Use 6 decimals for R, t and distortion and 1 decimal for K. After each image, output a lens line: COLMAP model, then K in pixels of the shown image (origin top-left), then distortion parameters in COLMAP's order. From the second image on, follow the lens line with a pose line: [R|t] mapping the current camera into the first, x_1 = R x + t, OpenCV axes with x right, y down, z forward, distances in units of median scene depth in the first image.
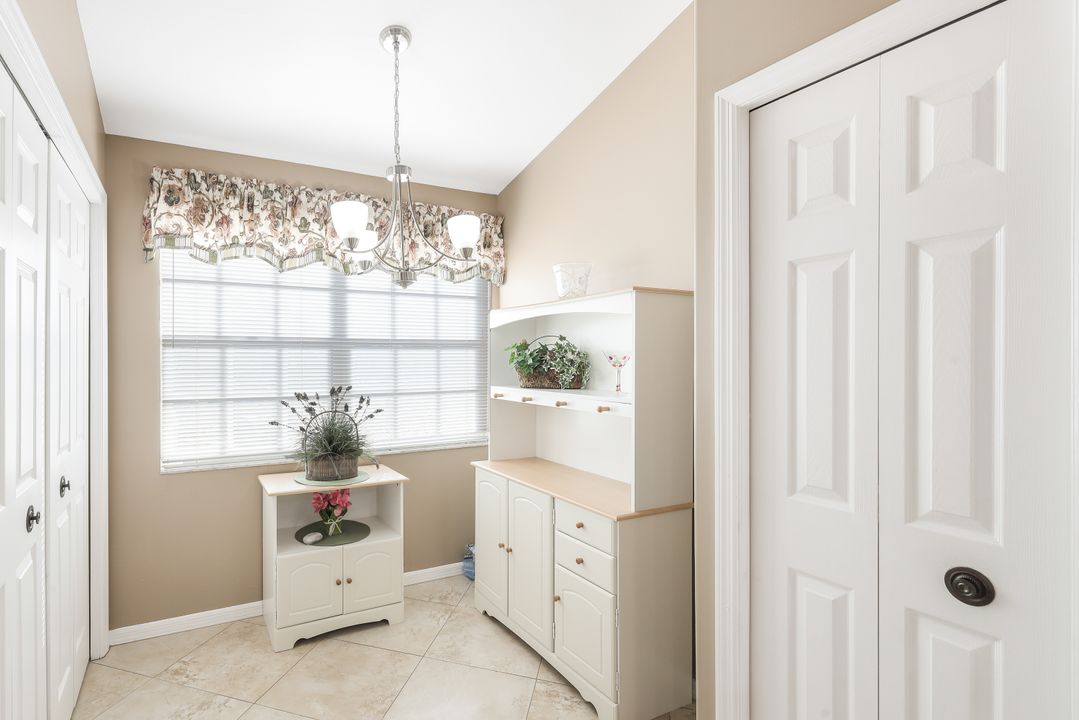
lens RADIAL K [[518.4, 0, 449.2], [0, 518.4, 360.2], [0, 0, 1]] dist [-0.000407, -0.000072]
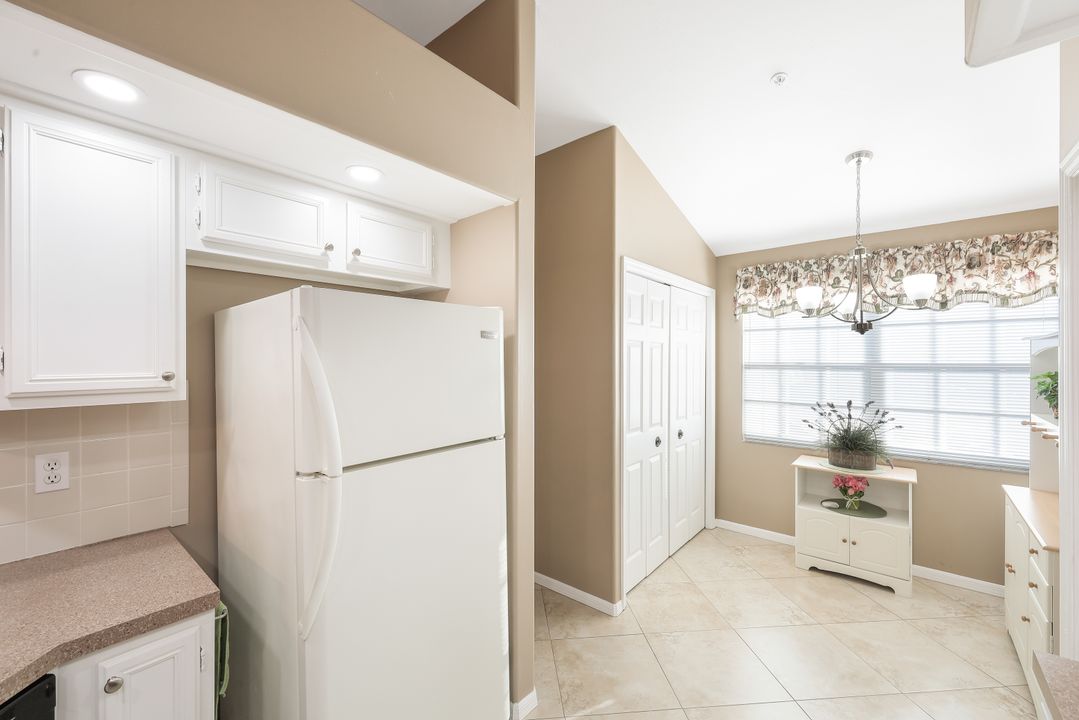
lens RADIAL K [[442.0, 0, 538.2], [0, 442.0, 360.0], [0, 0, 1]] dist [0.004256, 0.000508]
pose [[0.397002, 0.002688, -0.917814, 0.531232], [-0.004962, 0.999987, 0.000782, -0.052955], [0.917804, 0.004243, 0.397011, -0.225778]]
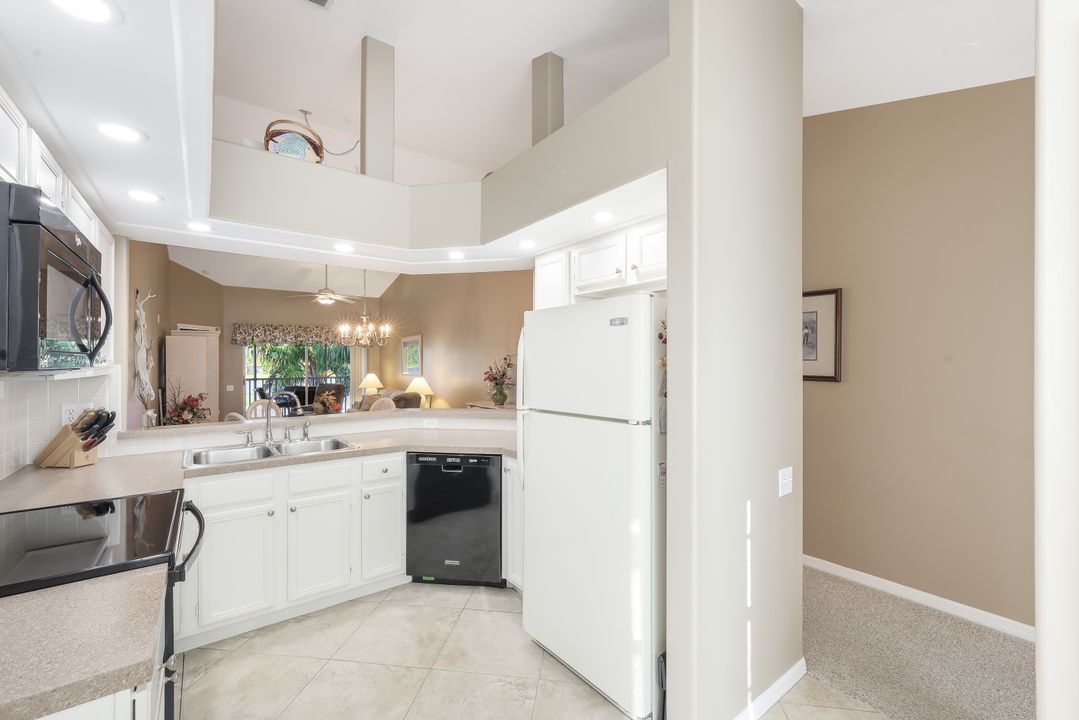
lens RADIAL K [[442.0, 0, 538.2], [0, 442.0, 360.0], [0, 0, 1]] dist [0.004256, 0.000508]
pose [[-0.983098, 0.003631, -0.183044, 0.165072], [0.003715, 0.999993, -0.000116, -0.030401], [0.183043, -0.000794, -0.983105, 0.597815]]
